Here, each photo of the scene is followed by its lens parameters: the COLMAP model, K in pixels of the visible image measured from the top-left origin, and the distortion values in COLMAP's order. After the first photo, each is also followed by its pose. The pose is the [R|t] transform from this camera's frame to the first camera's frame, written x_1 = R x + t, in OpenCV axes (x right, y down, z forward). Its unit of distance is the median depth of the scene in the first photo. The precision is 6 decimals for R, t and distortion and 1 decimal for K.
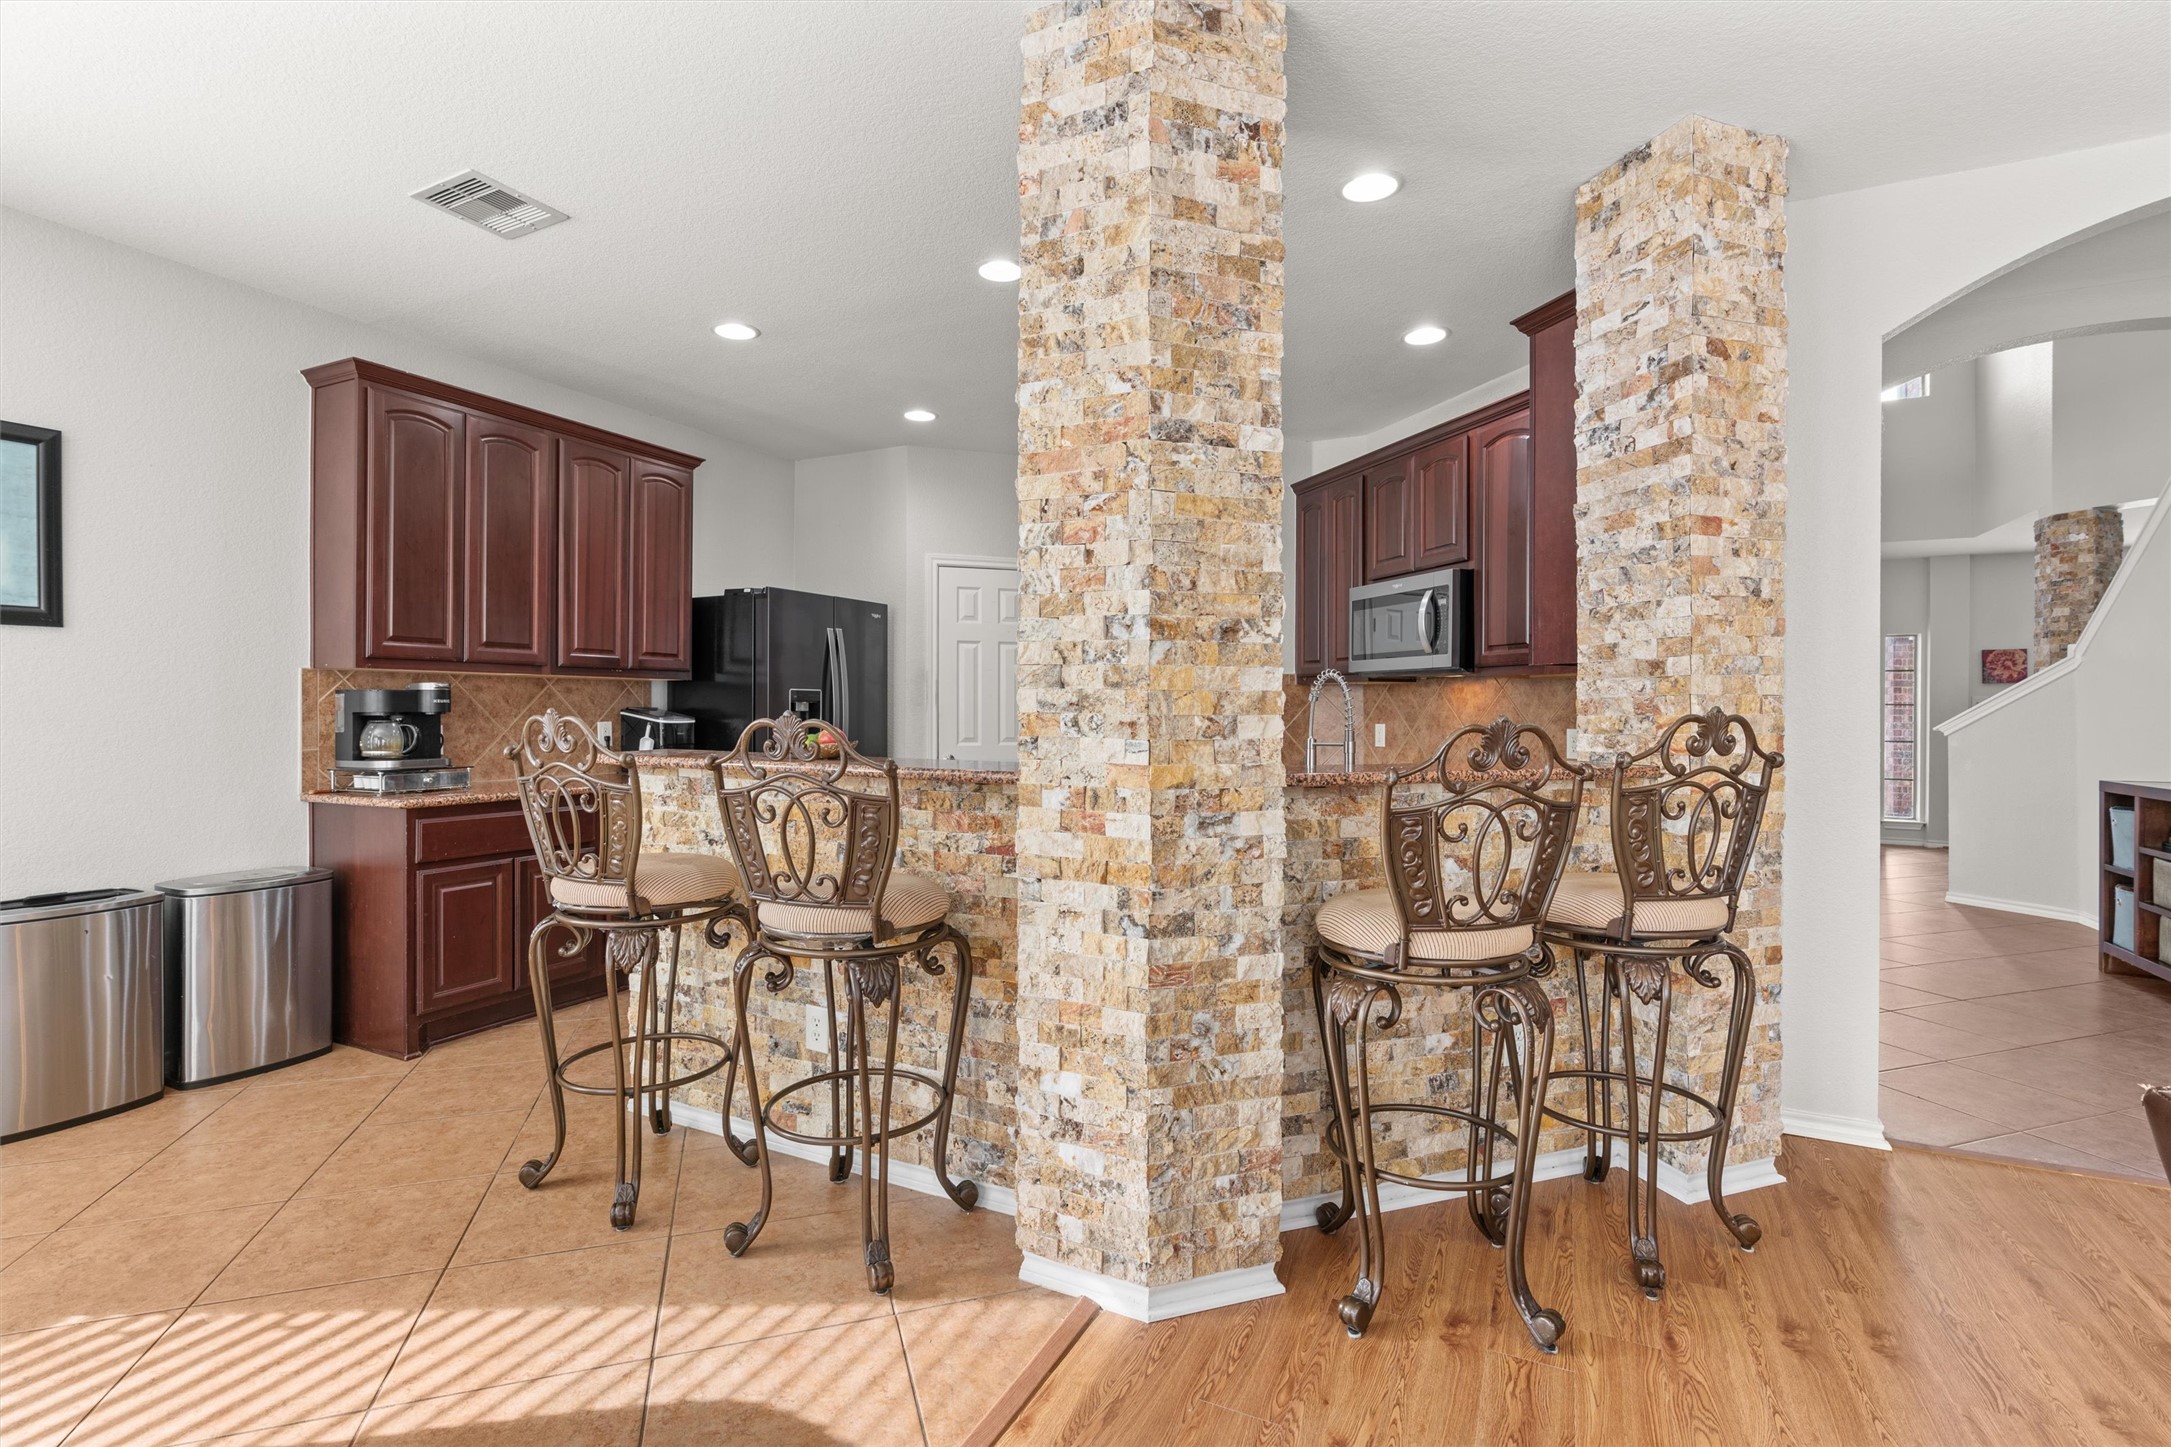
lens RADIAL K [[987.3, 0, 1083.5], [0, 987.3, 724.7], [0, 0, 1]] dist [-0.013276, 0.003514]
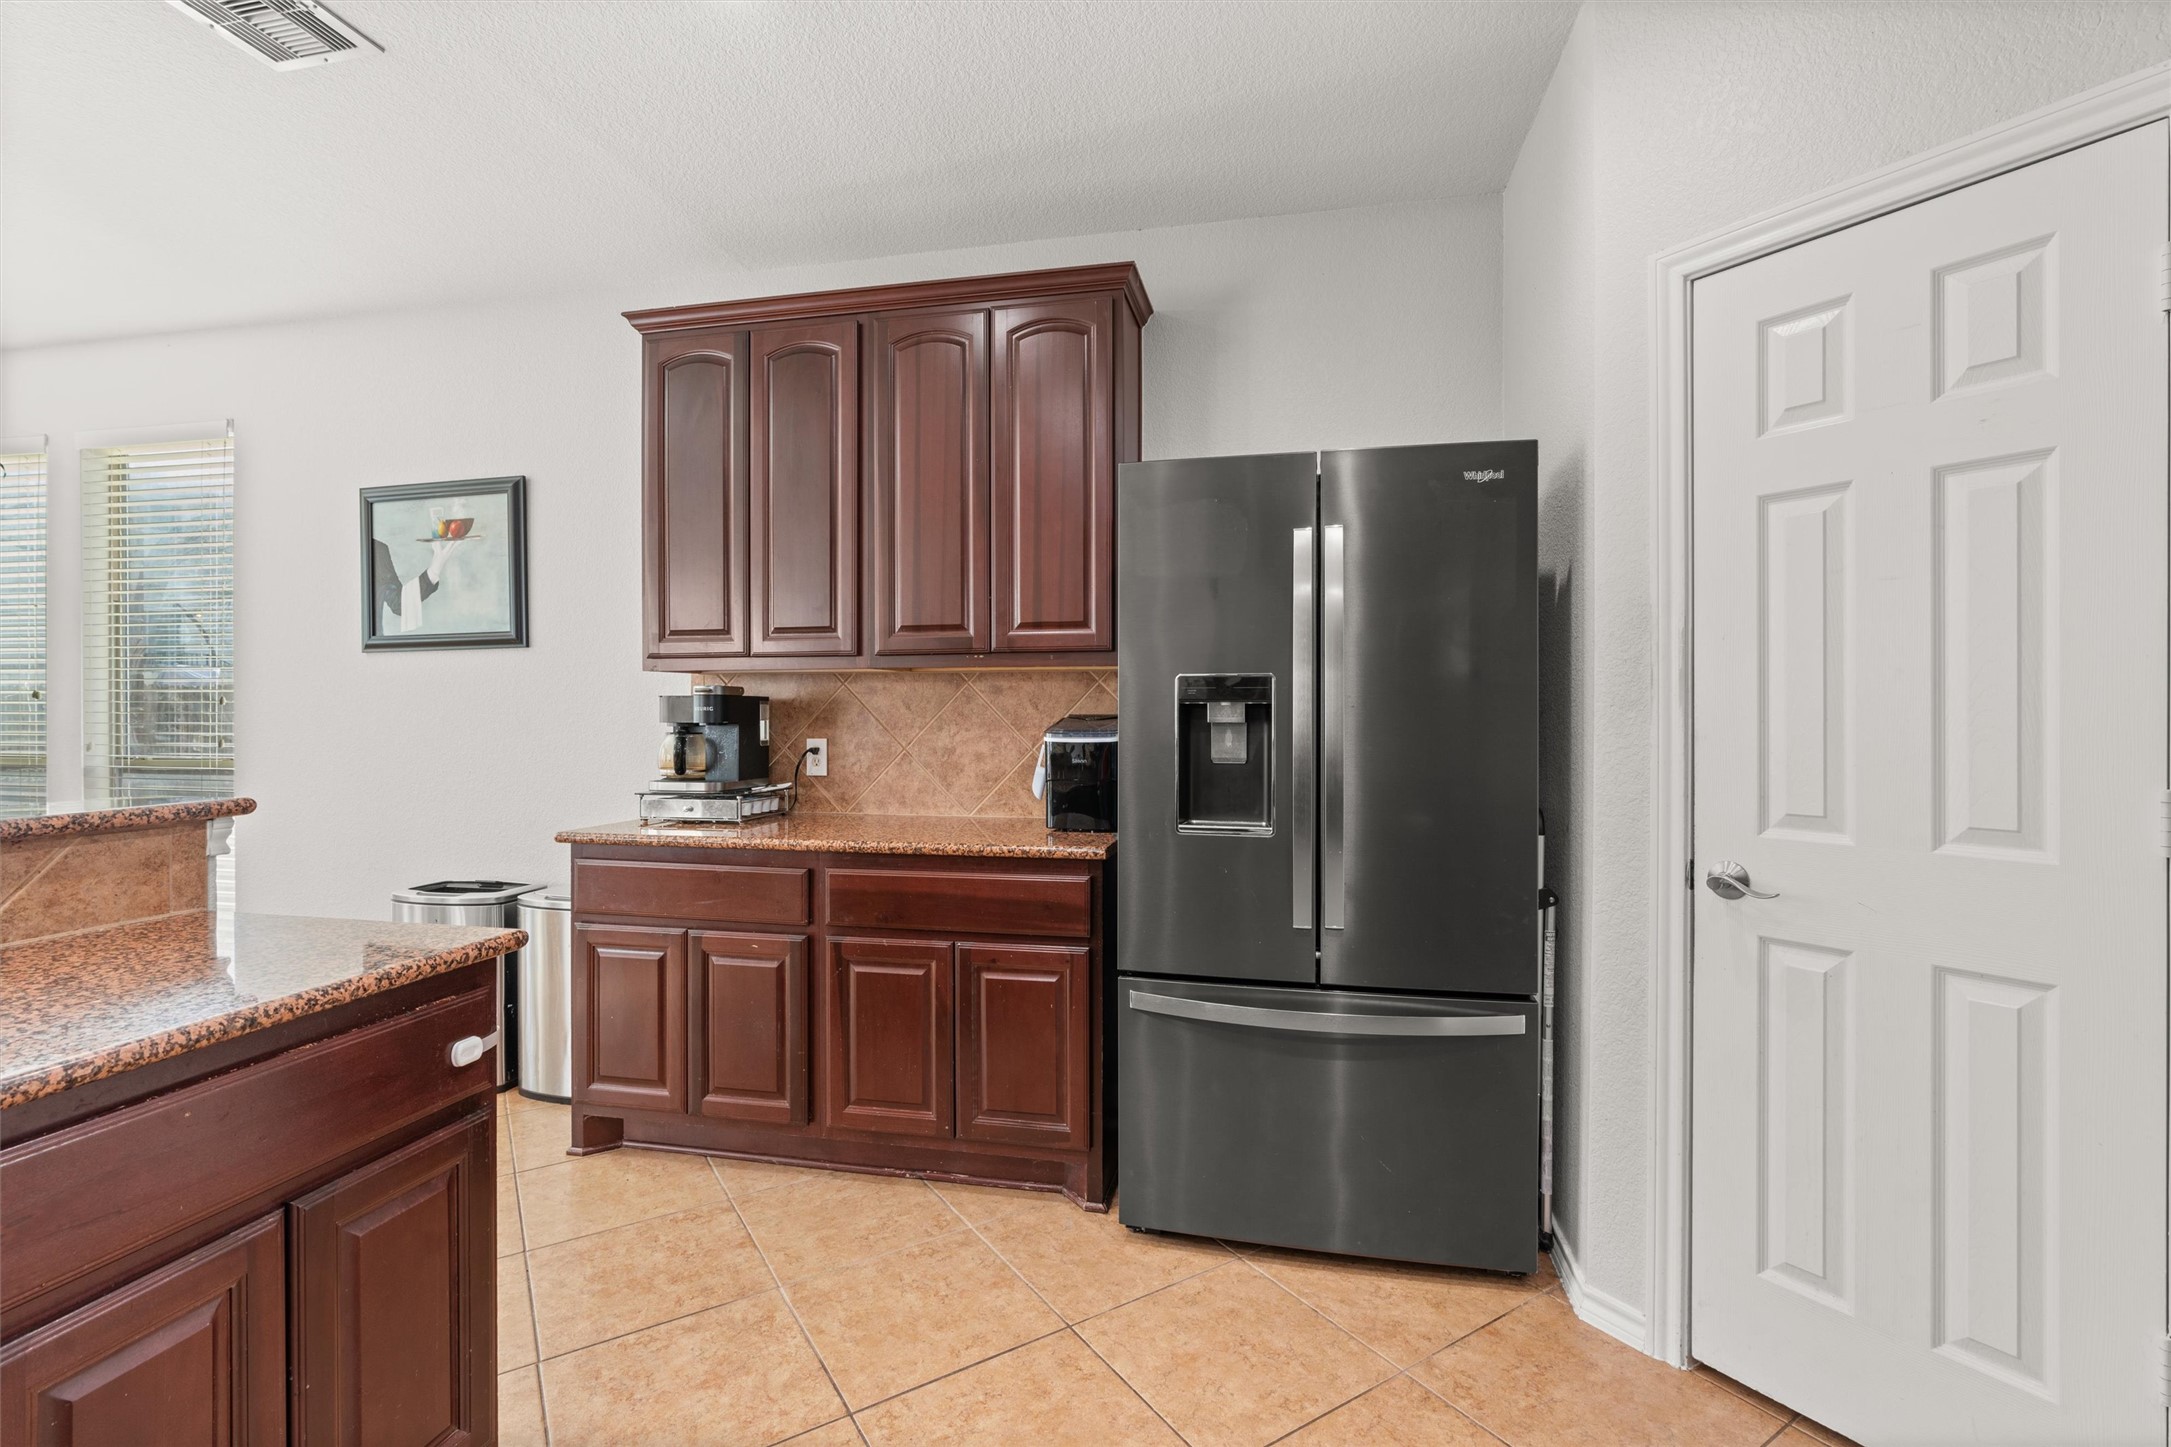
lens RADIAL K [[987.3, 0, 1082.4], [0, 987.3, 712.3], [0, 0, 1]] dist [-0.013276, 0.003514]
pose [[0.251924, 0.011838, -0.967675, 0.144651], [-0.001077, 0.999928, 0.011952, -0.026604], [0.967746, -0.001969, 0.251918, 0.884180]]
